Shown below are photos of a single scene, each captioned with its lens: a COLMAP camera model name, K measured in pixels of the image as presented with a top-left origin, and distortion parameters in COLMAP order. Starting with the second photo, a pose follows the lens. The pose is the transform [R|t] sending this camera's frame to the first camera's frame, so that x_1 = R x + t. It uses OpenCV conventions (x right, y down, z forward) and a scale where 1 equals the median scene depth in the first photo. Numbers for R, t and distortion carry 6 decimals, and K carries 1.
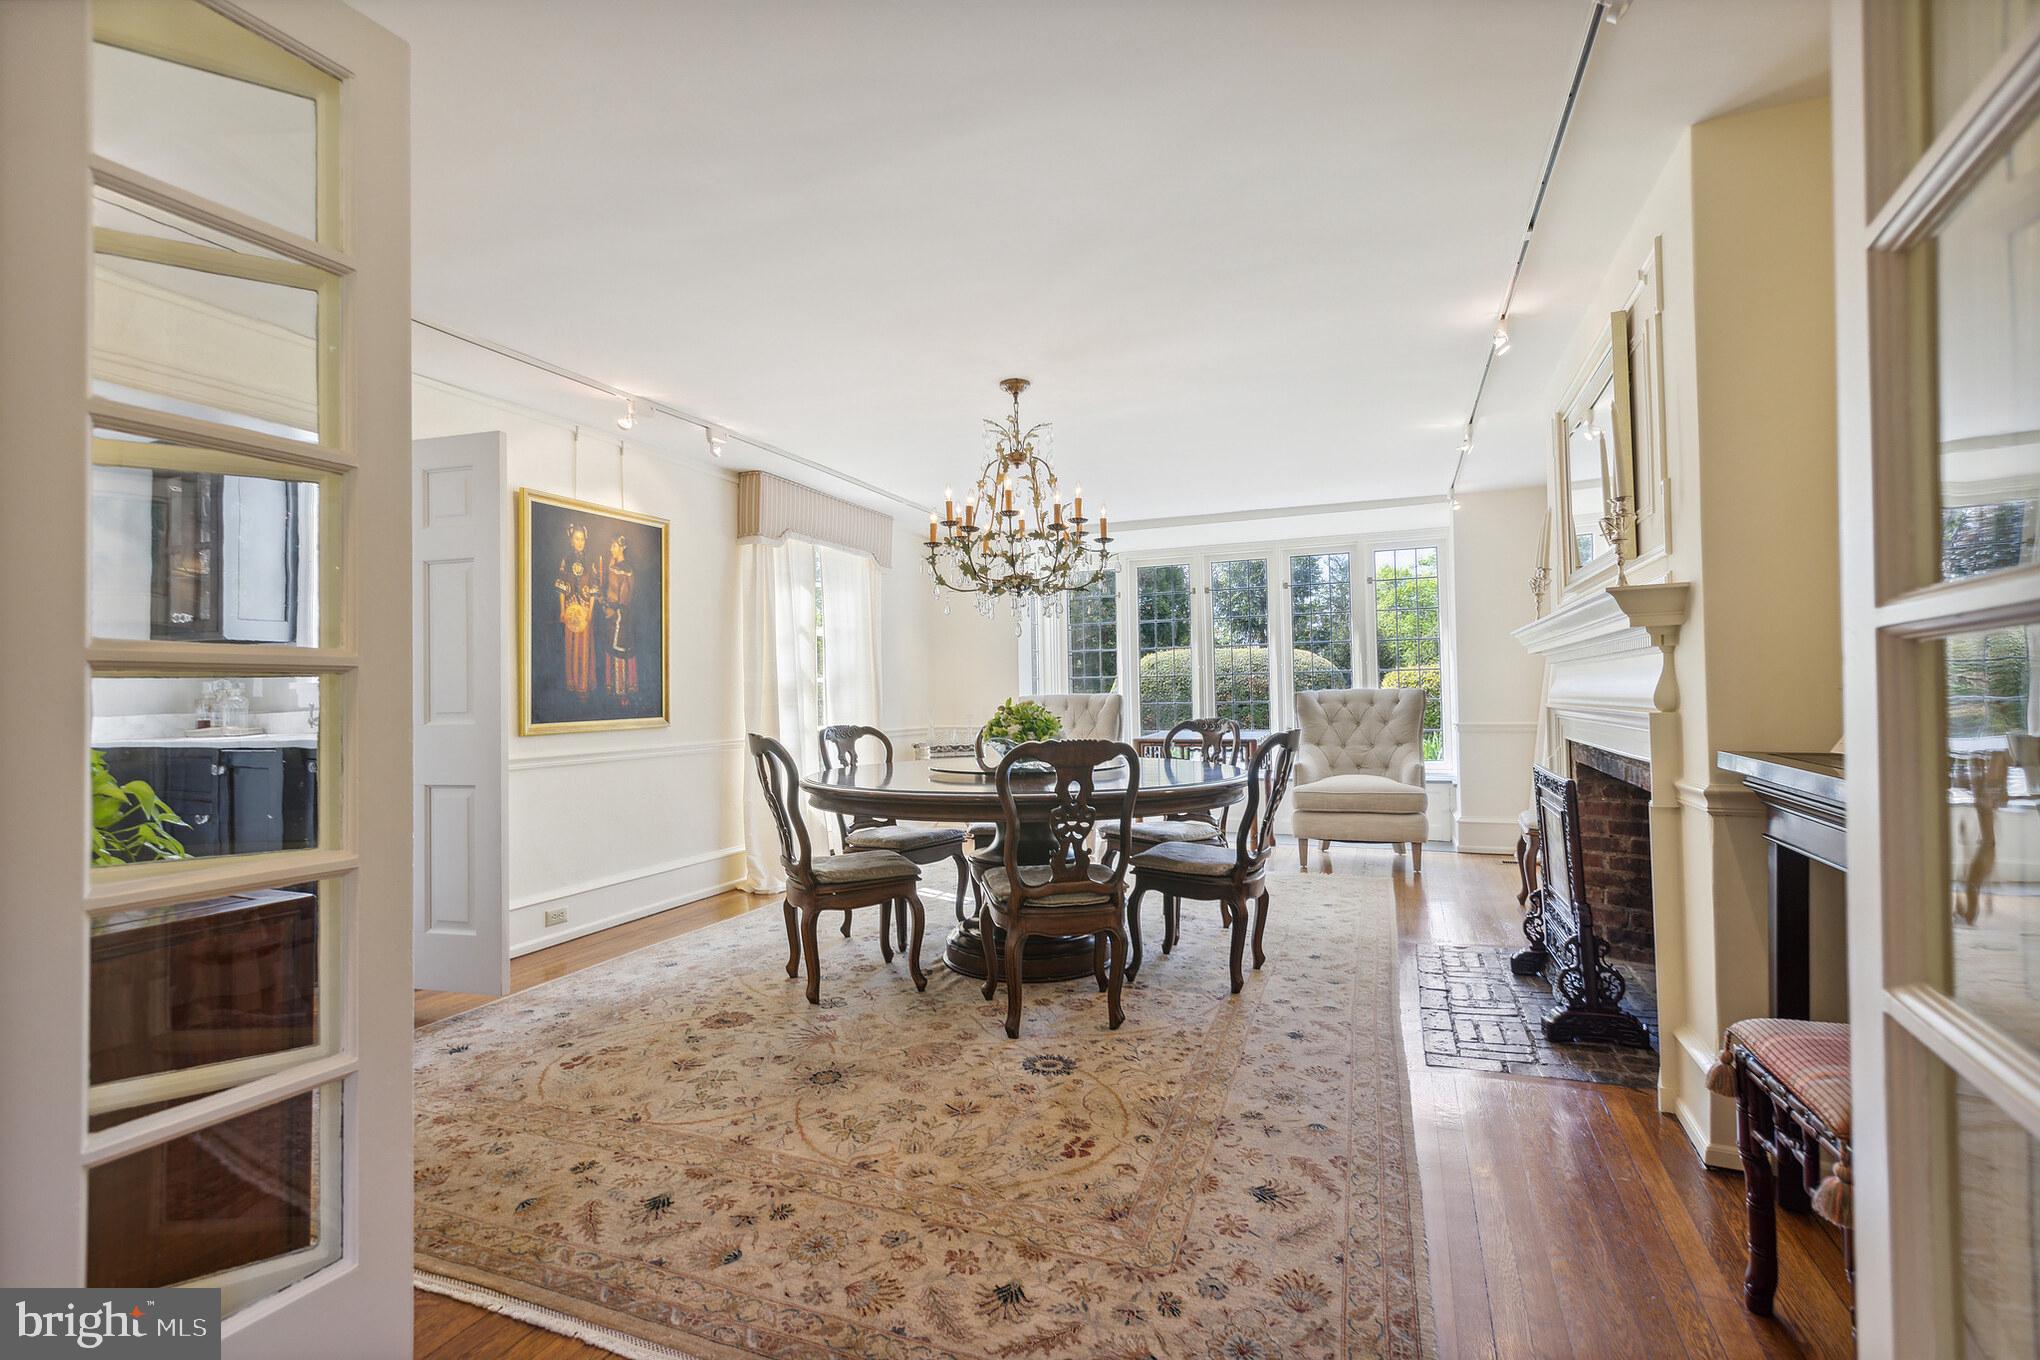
lens RADIAL K [[933.6, 0, 1020.0], [0, 933.6, 680.0], [0, 0, 1]] dist [0.003211, -0.000270]
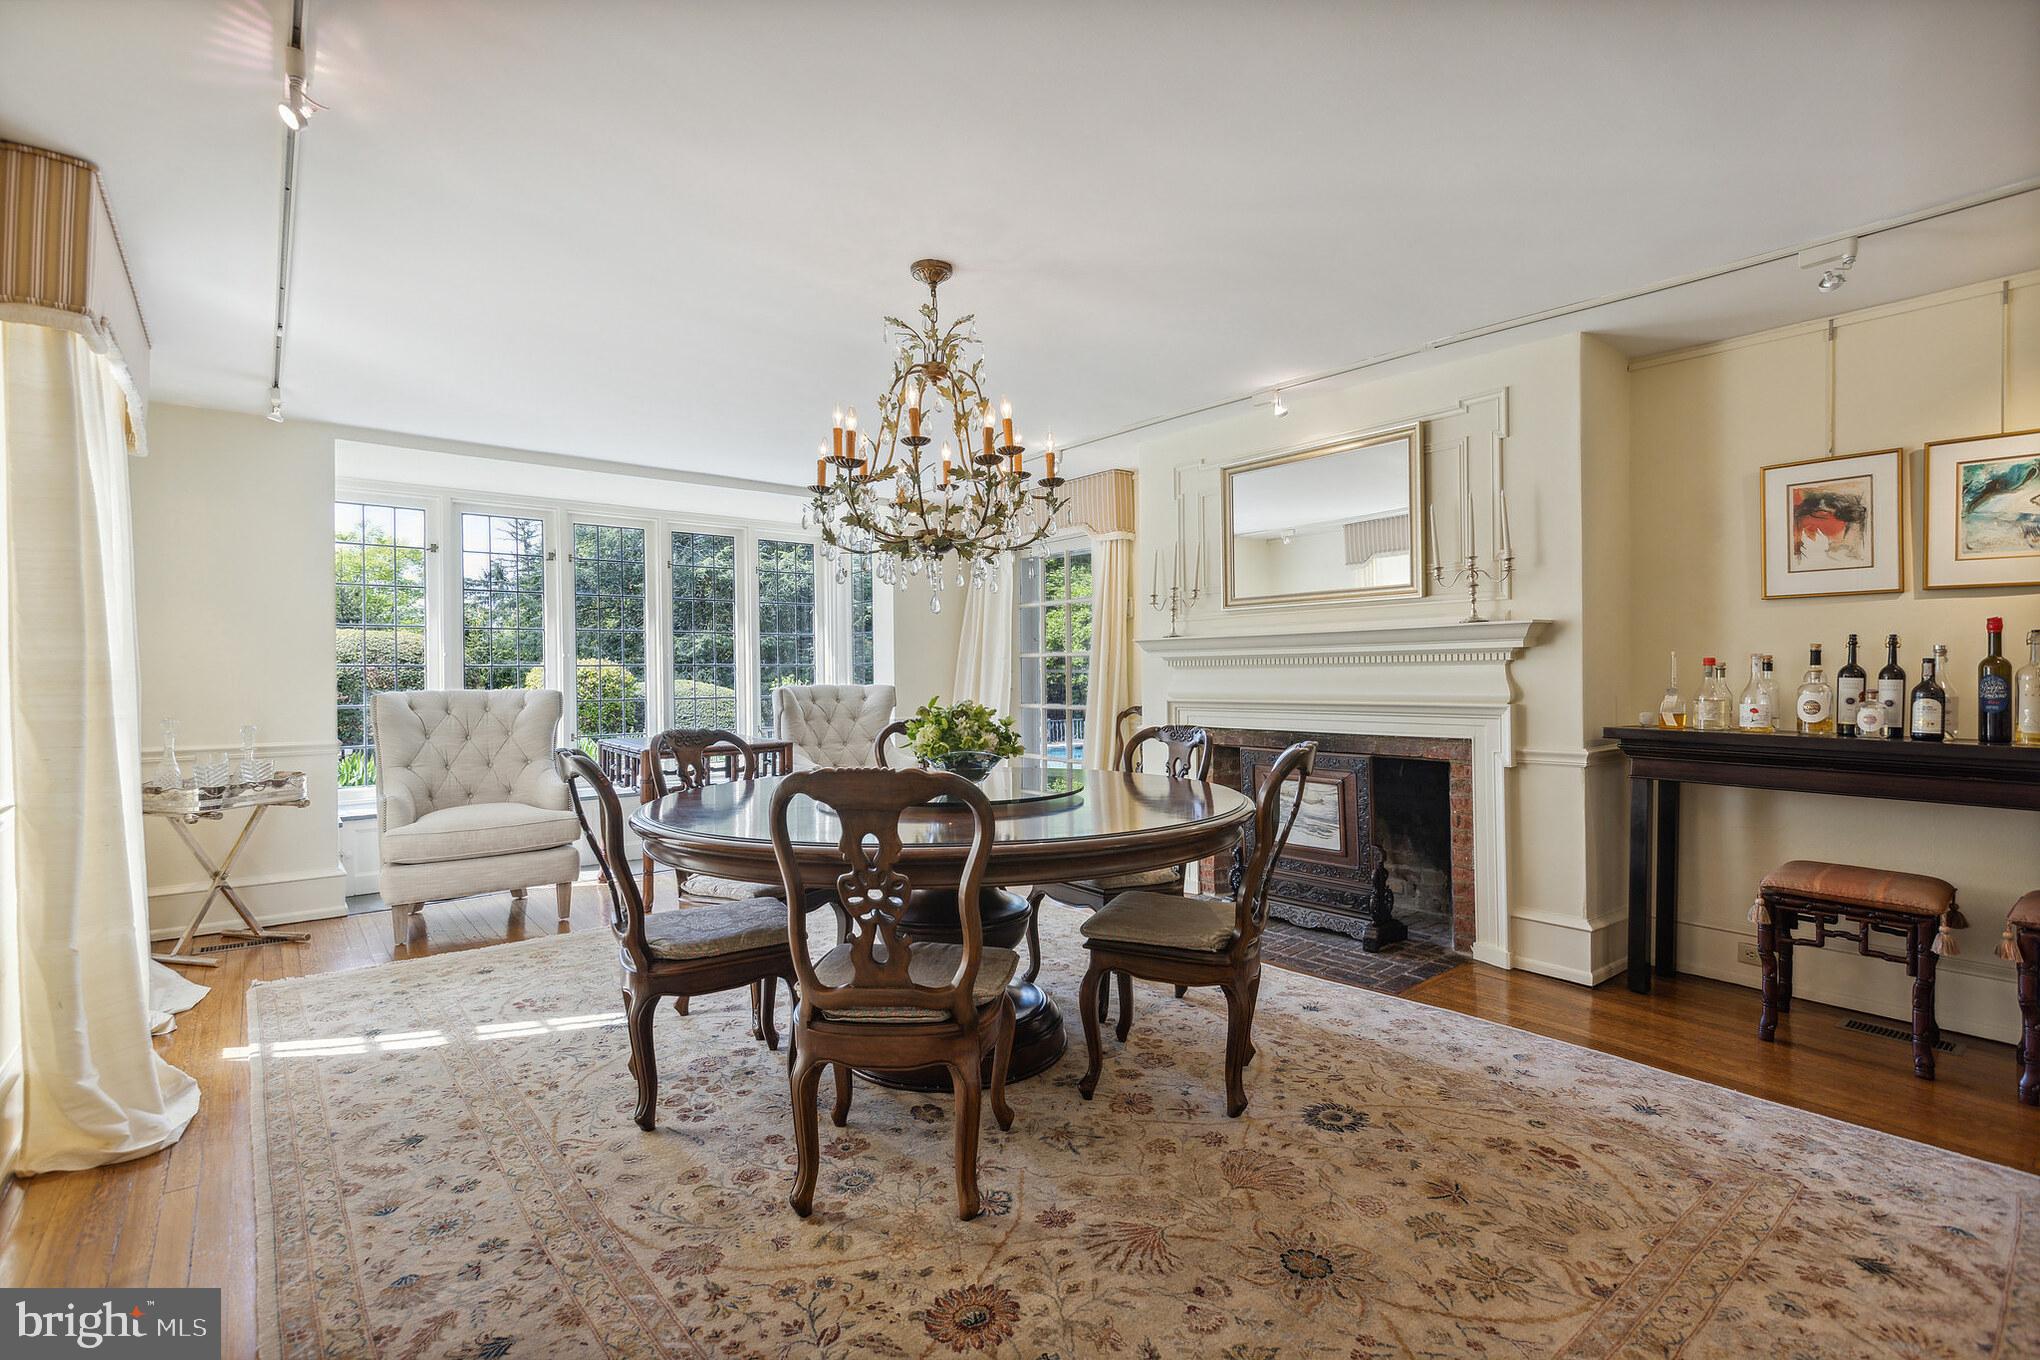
lens RADIAL K [[933.6, 0, 1020.0], [0, 933.6, 680.0], [0, 0, 1]] dist [0.003211, -0.000270]
pose [[0.487958, 0.006515, 0.872843, -0.846552], [-0.011147, 0.999937, -0.001231, 0.007829], [-0.872796, -0.009129, 0.488000, 0.805877]]
